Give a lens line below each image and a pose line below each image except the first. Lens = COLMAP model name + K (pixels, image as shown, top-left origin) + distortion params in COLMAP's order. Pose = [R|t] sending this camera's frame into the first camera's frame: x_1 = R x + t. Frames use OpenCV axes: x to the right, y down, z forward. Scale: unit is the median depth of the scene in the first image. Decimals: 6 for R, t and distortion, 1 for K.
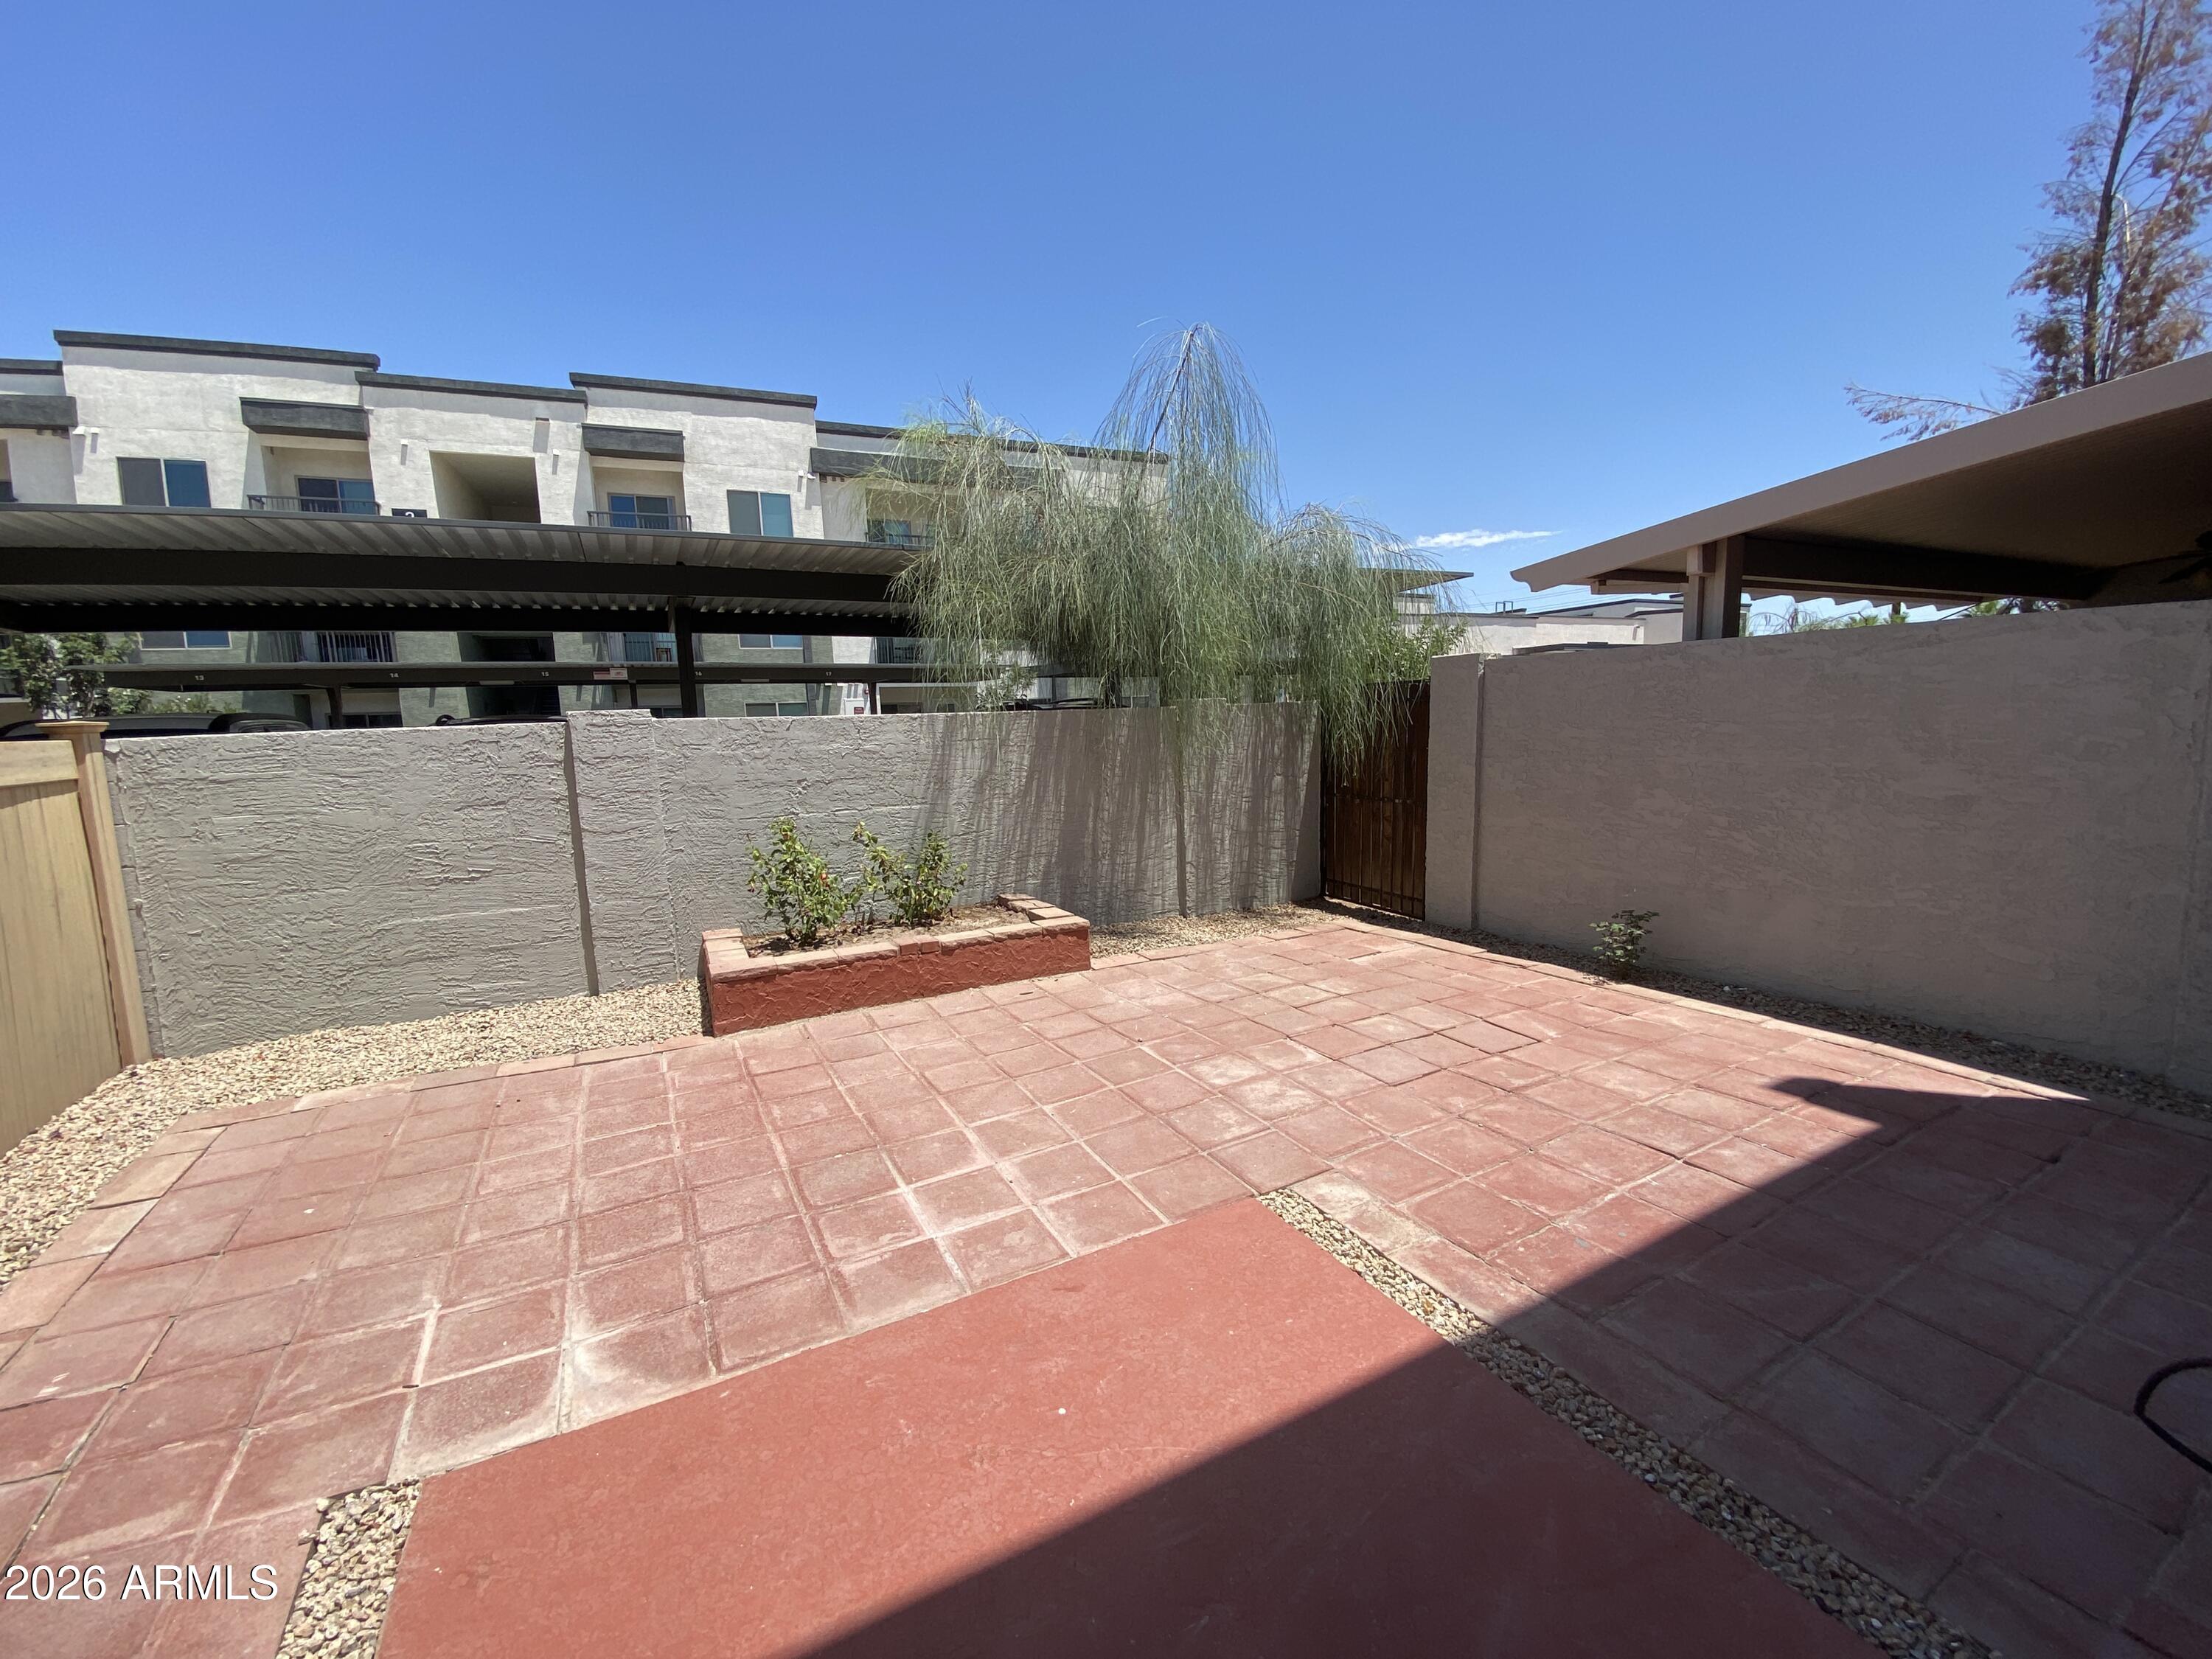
lens RADIAL K [[913.3, 0, 1100.6], [0, 913.3, 827.4], [0, 0, 1]] dist [0.053229, -0.032685]
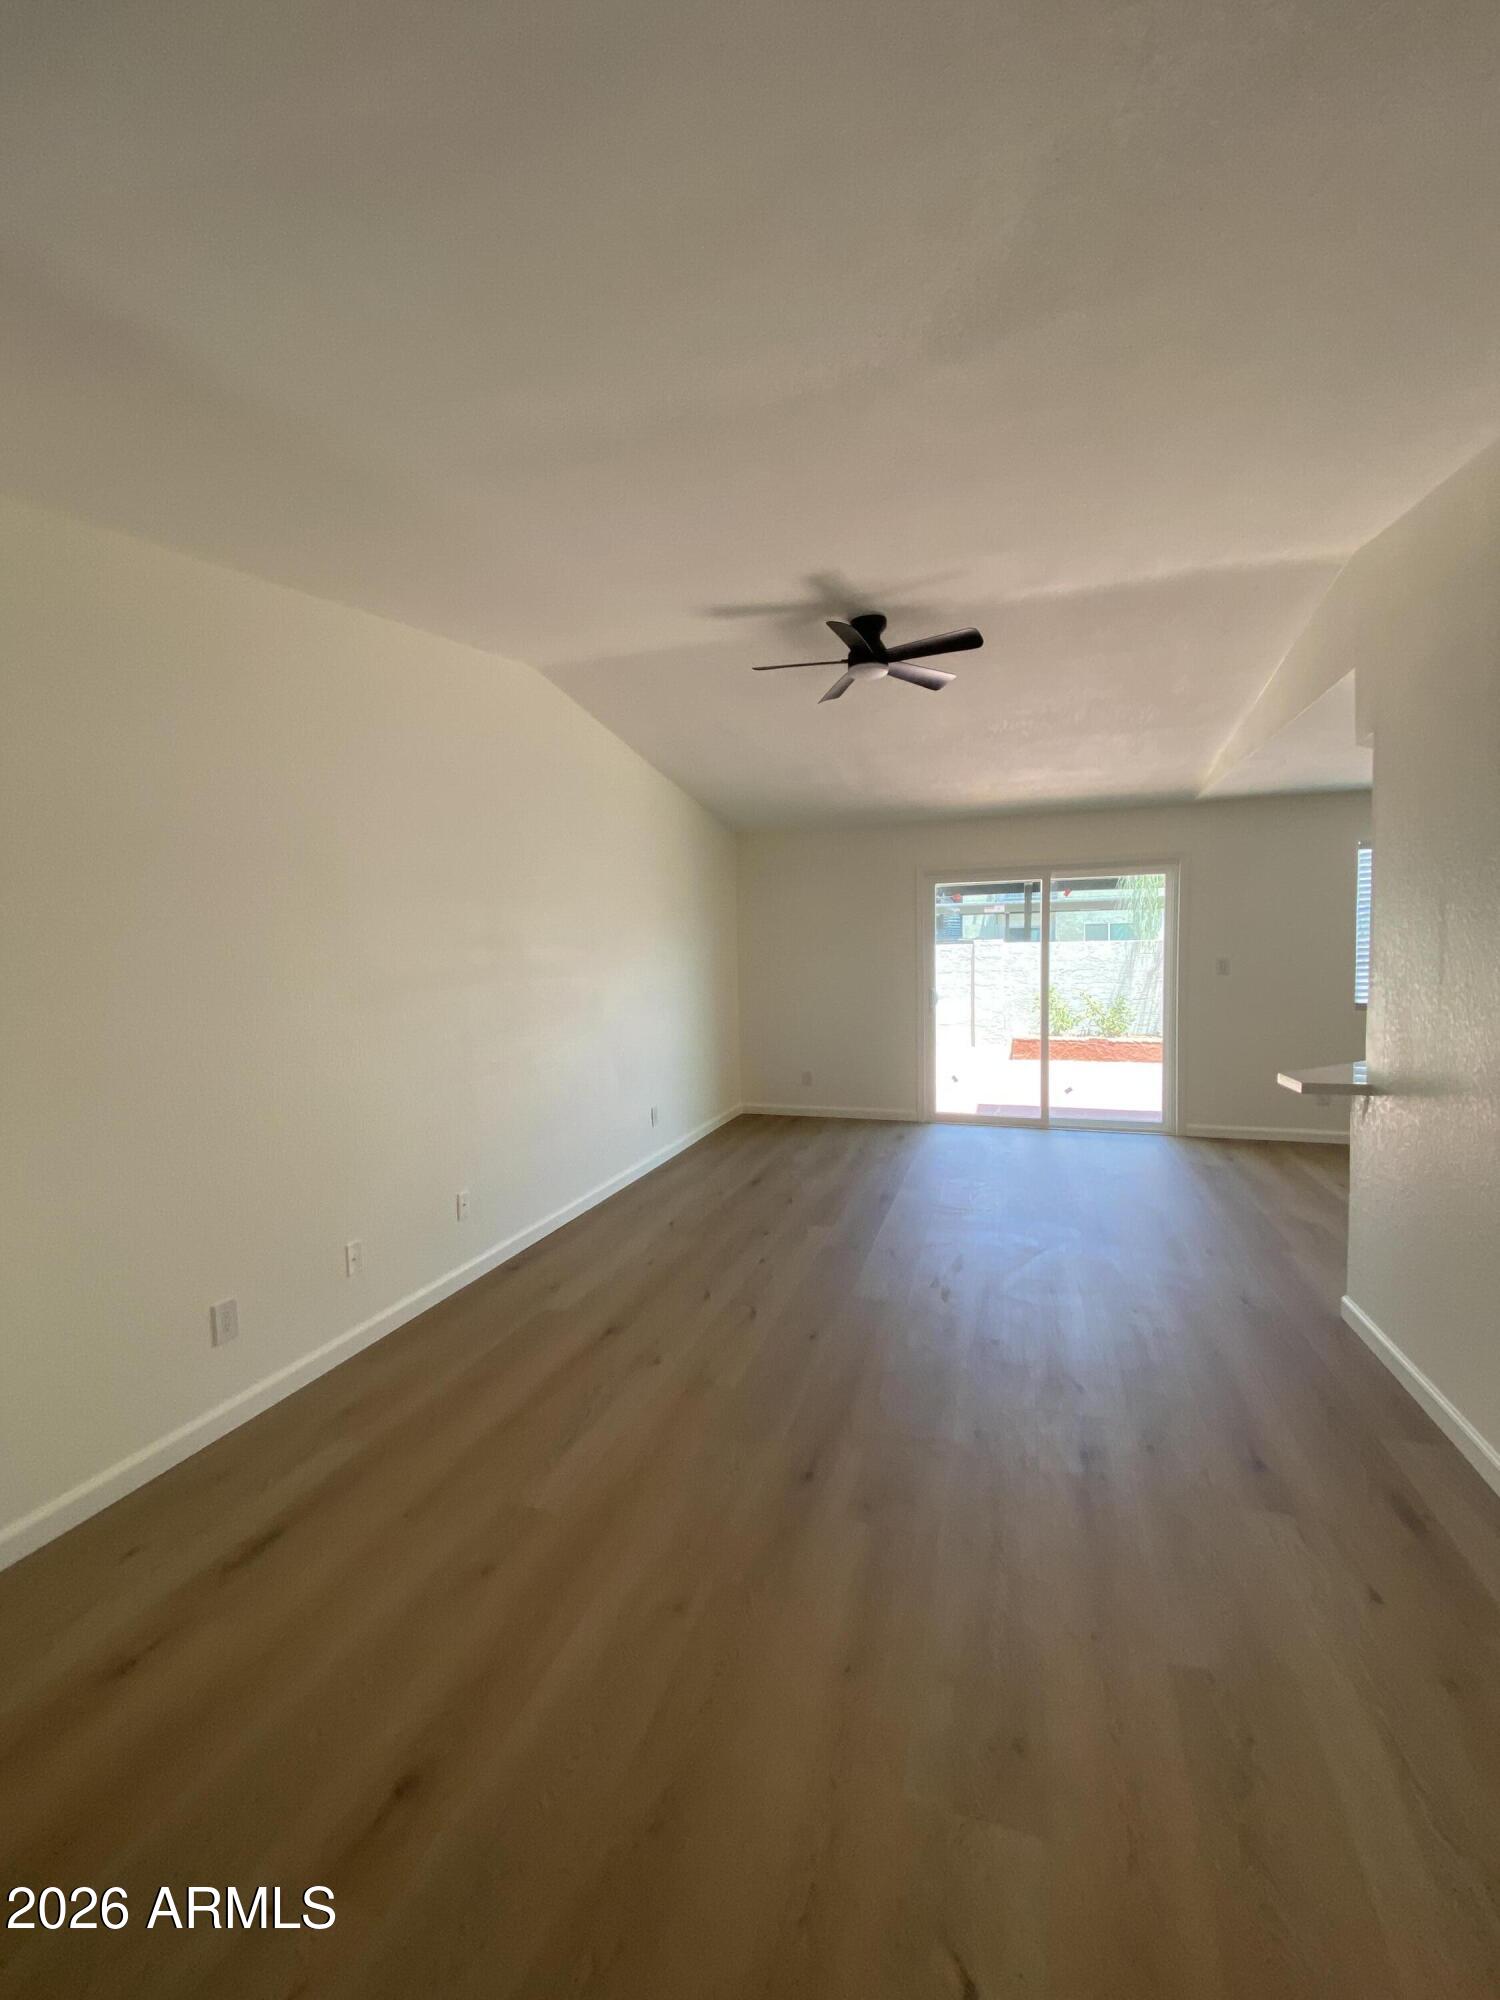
lens RADIAL K [[825.7, 0, 750.0], [0, 825.7, 1000.0], [0, 0, 1]] dist [0.053229, -0.032685]
pose [[0.719128, 0.057235, -0.692517, 0.544311], [-0.087123, 0.996164, -0.008140, 0.106641], [0.689395, 0.066188, 0.721356, -1.006077]]
